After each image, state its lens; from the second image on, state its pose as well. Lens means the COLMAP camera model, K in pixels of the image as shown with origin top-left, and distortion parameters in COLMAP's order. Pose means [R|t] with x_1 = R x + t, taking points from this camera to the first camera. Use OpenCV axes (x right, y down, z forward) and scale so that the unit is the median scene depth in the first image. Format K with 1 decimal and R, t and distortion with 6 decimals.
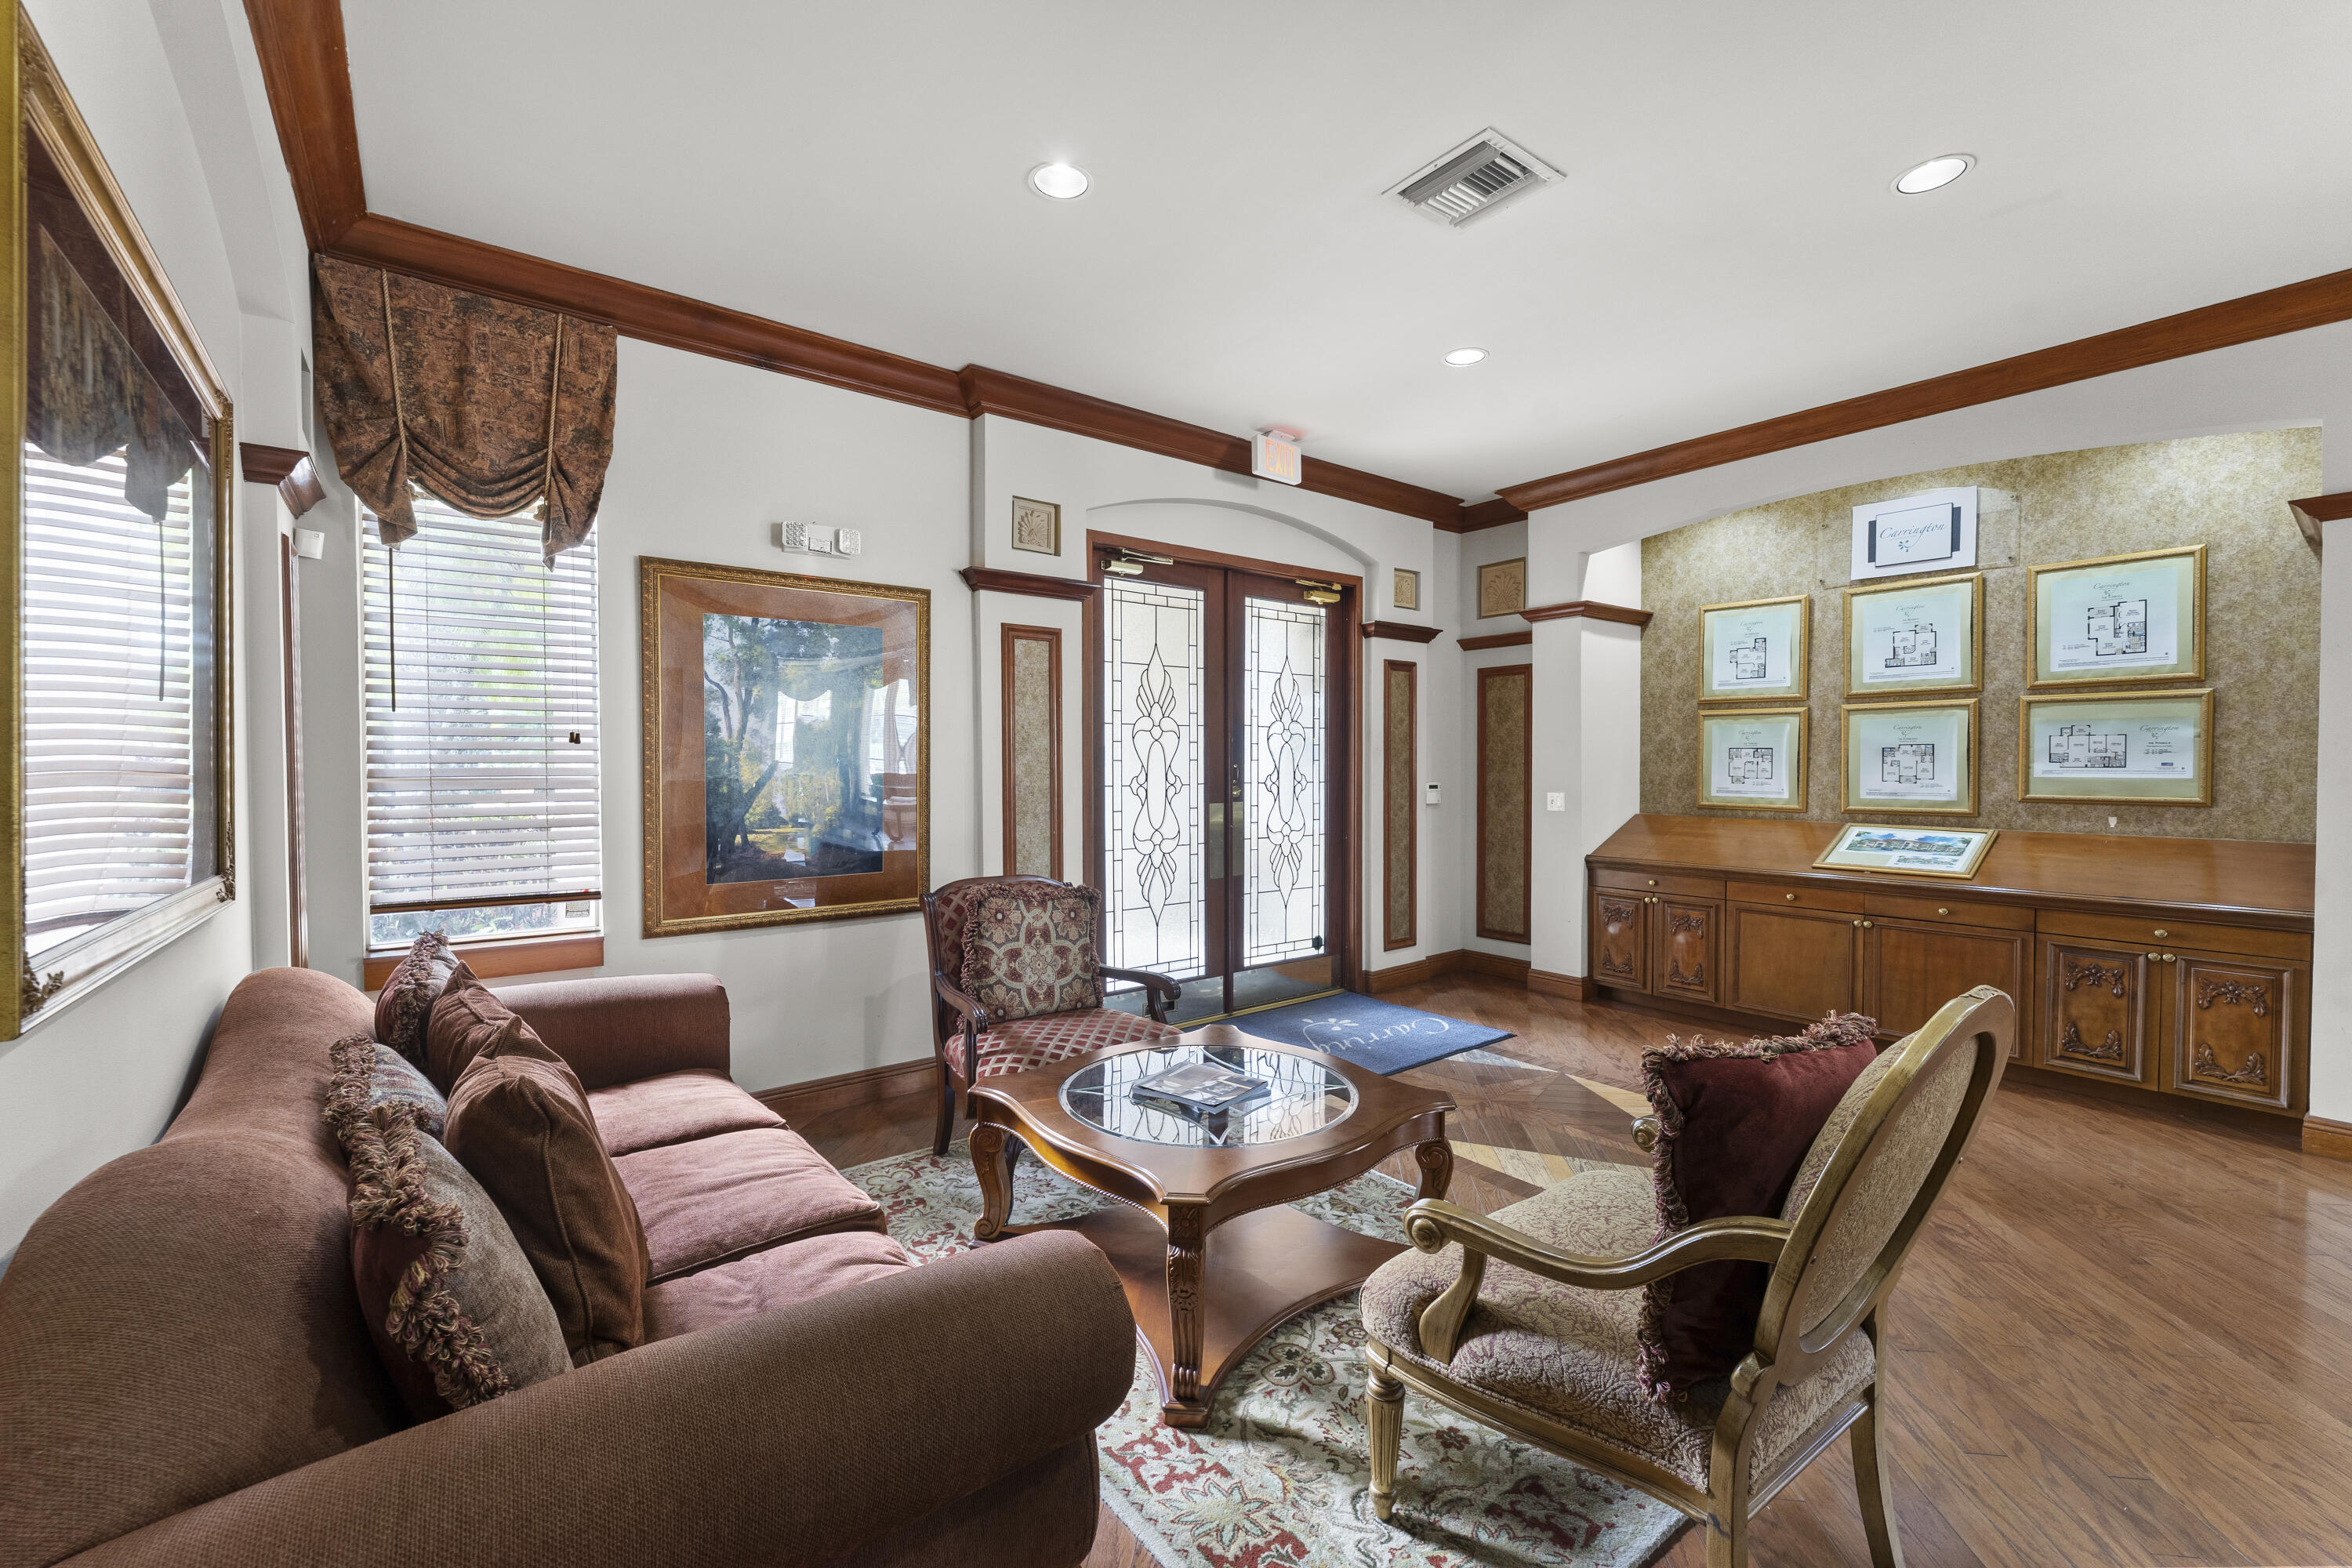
lens RADIAL K [[957.8, 0, 1180.0], [0, 957.8, 791.0], [0, 0, 1]] dist [-0.001682, -0.000094]
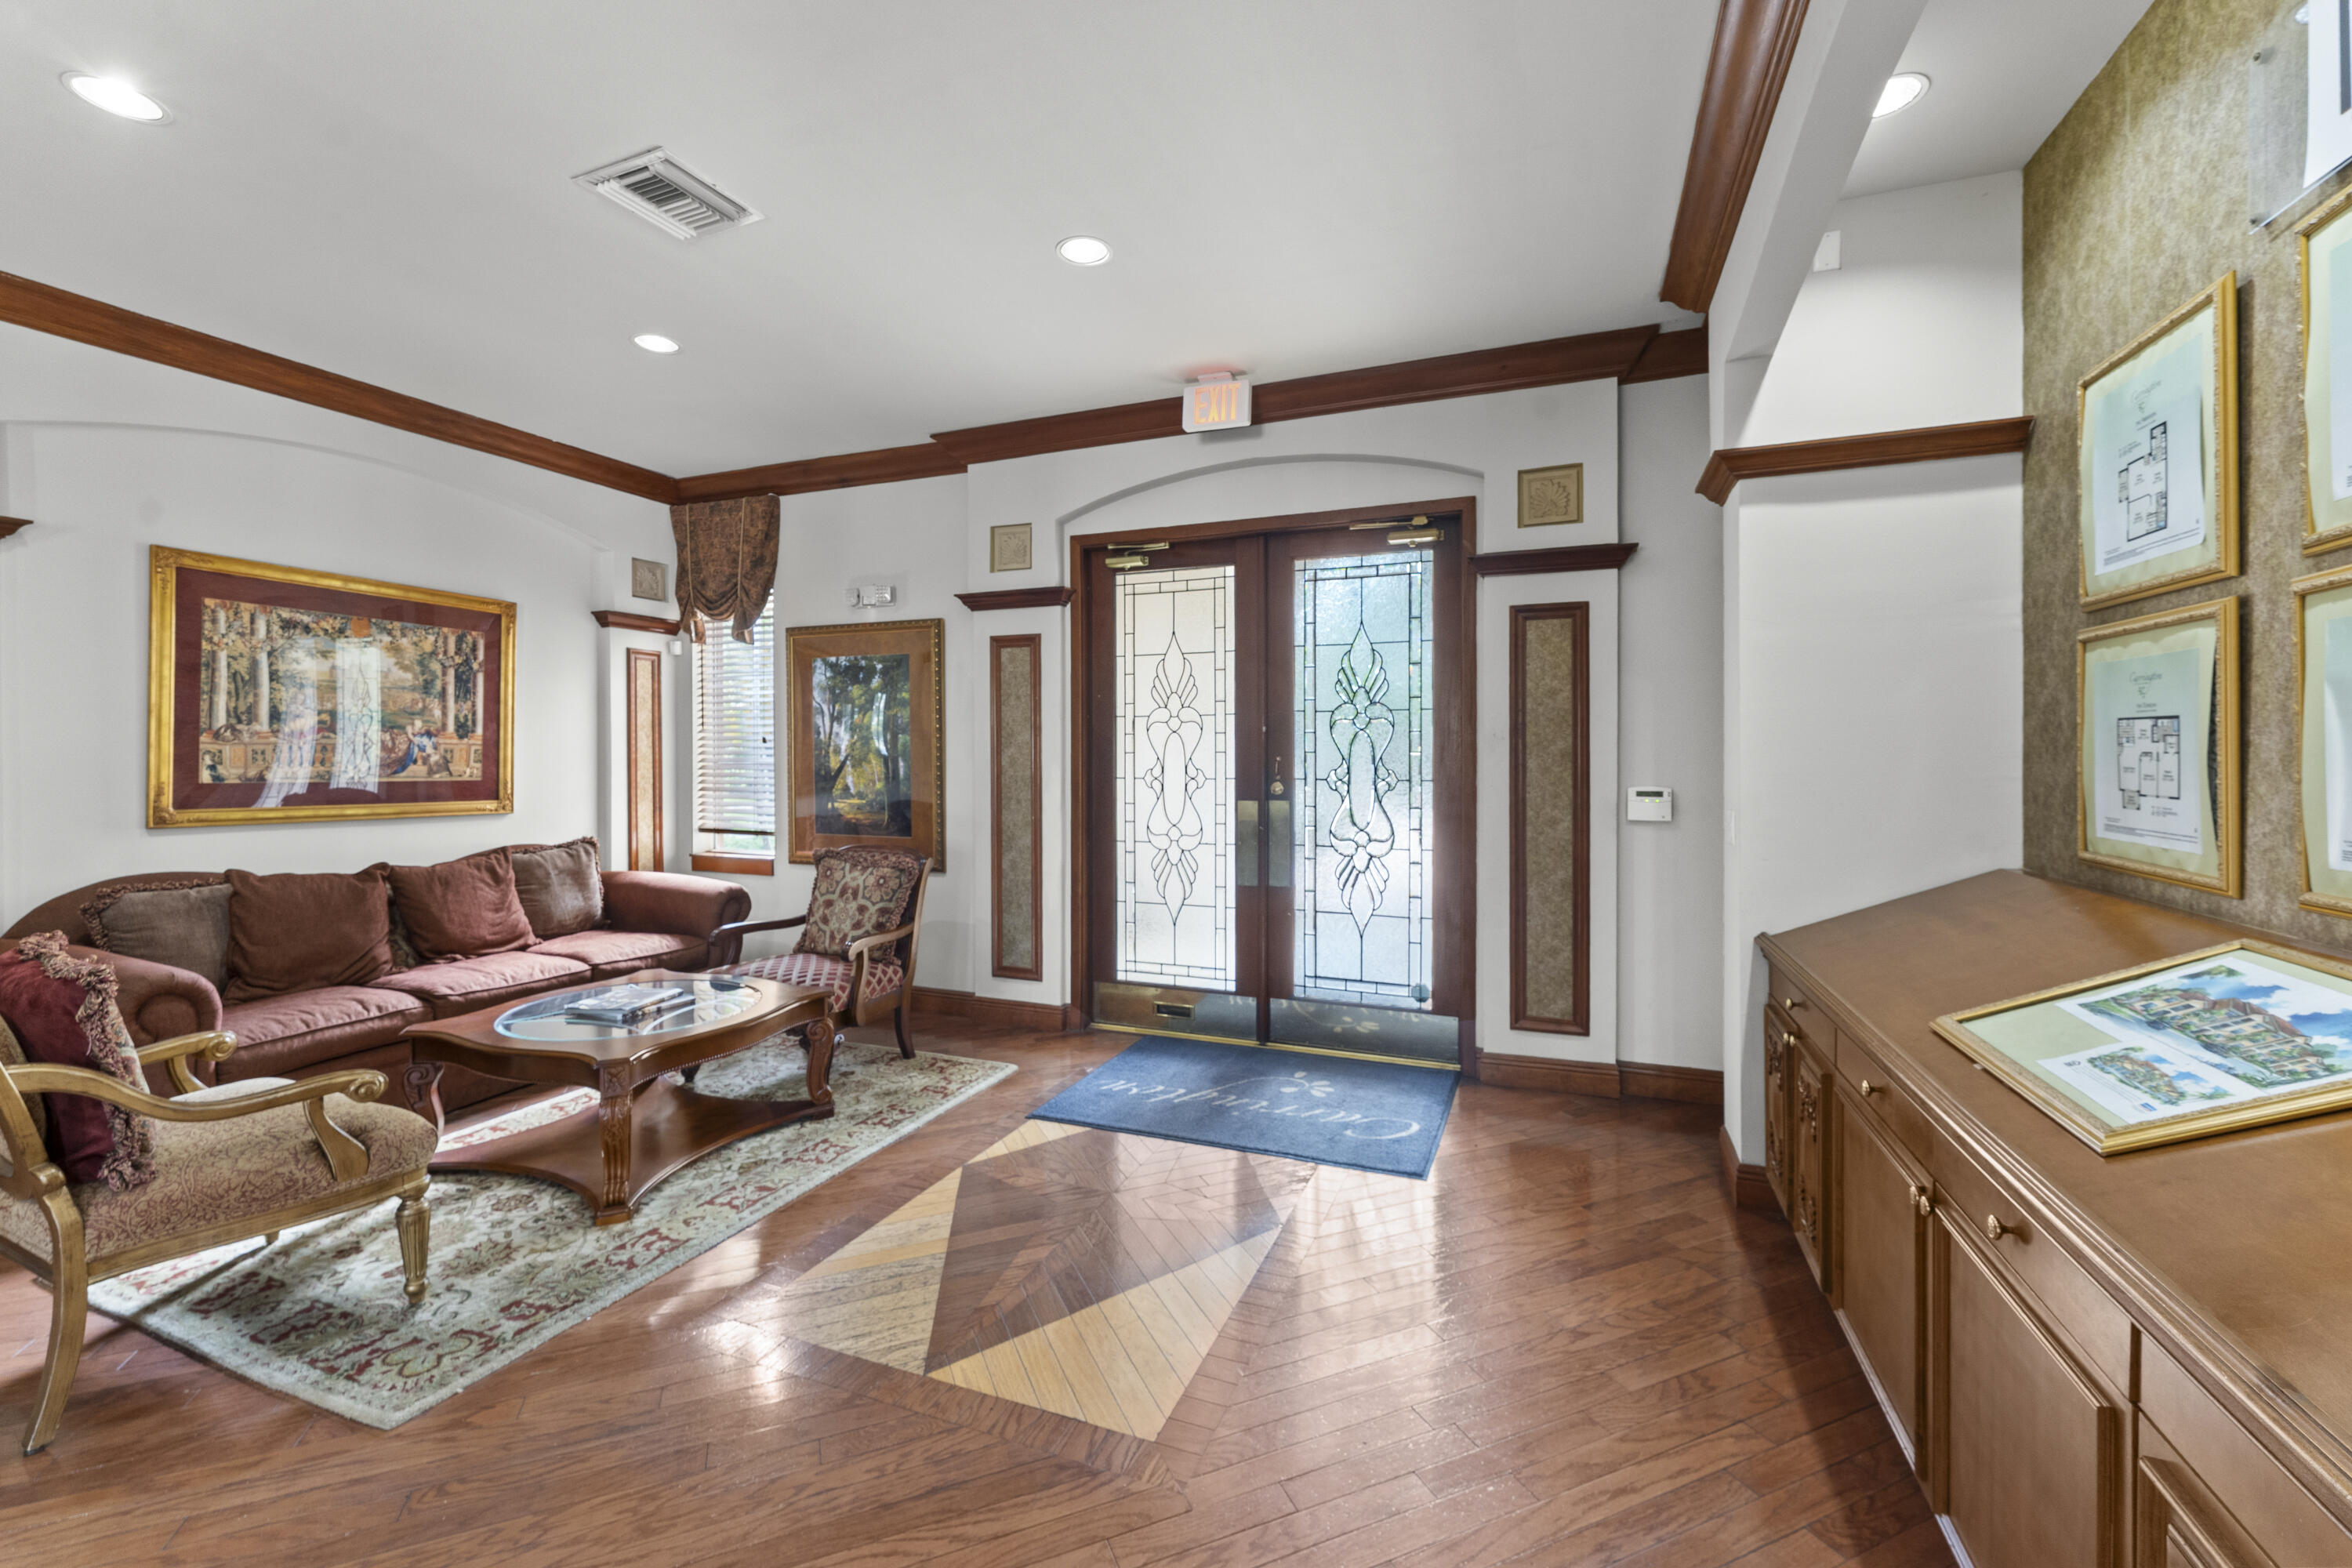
lens RADIAL K [[951.6, 0, 1185.0], [0, 951.6, 778.8], [0, 0, 1]] dist [-0.000214, 0.000004]
pose [[0.504949, 0.021398, -0.862884, 0.792019], [-0.026512, 0.999605, 0.009274, -0.014777], [0.862742, 0.018194, 0.505317, 0.518691]]
